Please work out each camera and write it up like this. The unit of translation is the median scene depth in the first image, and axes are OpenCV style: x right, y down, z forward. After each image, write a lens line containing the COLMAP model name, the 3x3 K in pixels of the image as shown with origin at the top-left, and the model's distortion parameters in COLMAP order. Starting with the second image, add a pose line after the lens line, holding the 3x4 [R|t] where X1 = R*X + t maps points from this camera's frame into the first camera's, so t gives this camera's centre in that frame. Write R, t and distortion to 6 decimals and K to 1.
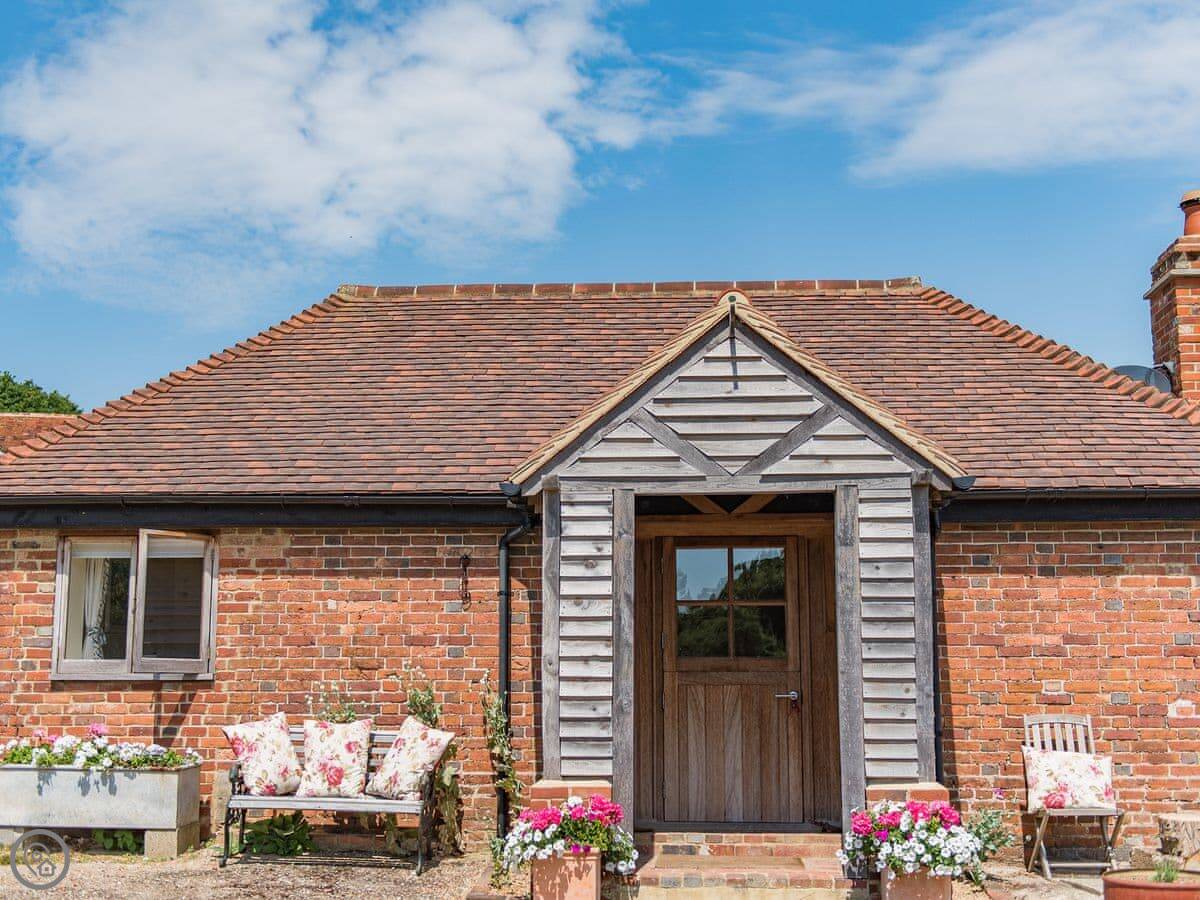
lens RADIAL K [[1513.0, 0, 644.7], [0, 1513.0, 433.9], [0, 0, 1]] dist [-0.000895, 0.002134]
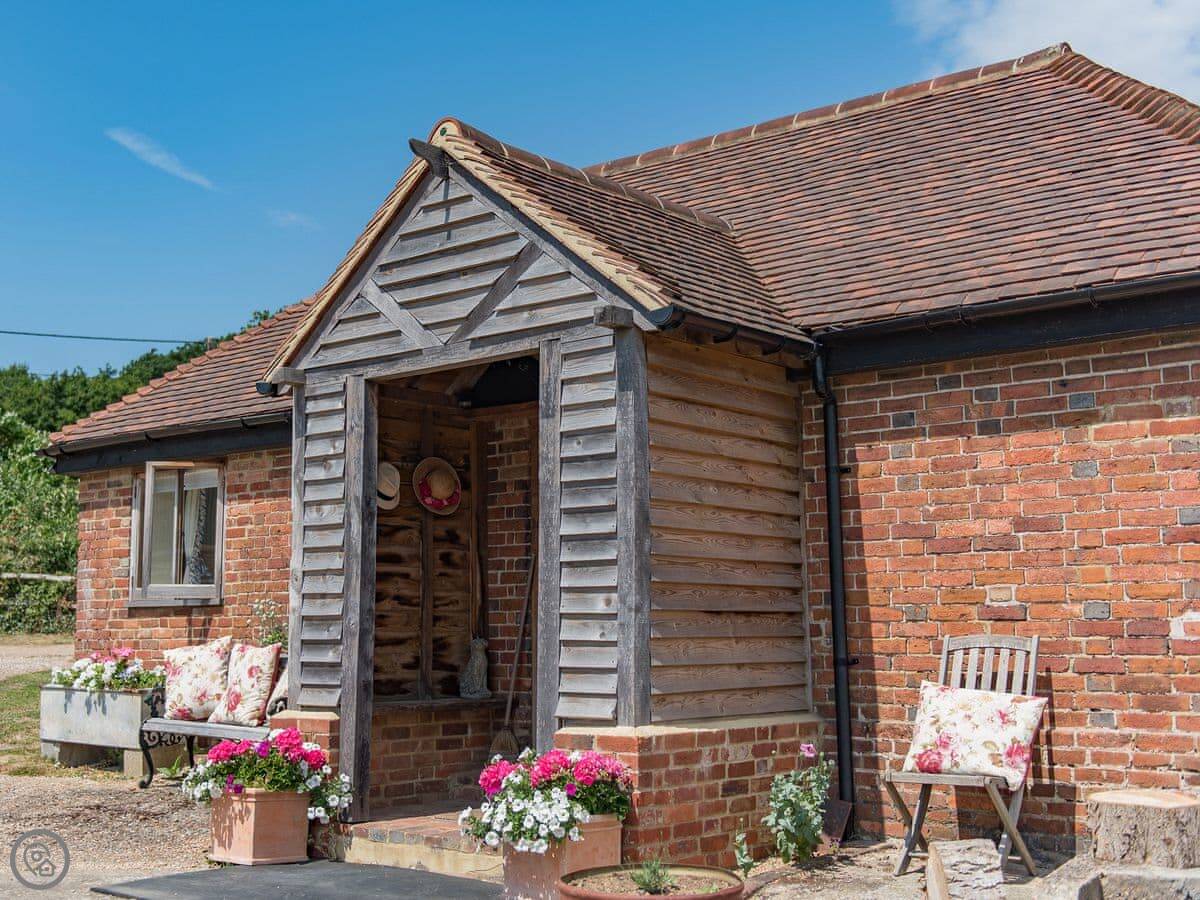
lens RADIAL K [[1511.9, 0, 598.8], [0, 1511.9, 378.1], [0, 0, 1]] dist [0.001152, -0.016981]
pose [[0.795989, -0.105408, -0.596063, 0.553265], [0.110545, 0.993475, -0.028064, 0.070362], [0.595132, -0.043554, 0.802447, 0.354942]]
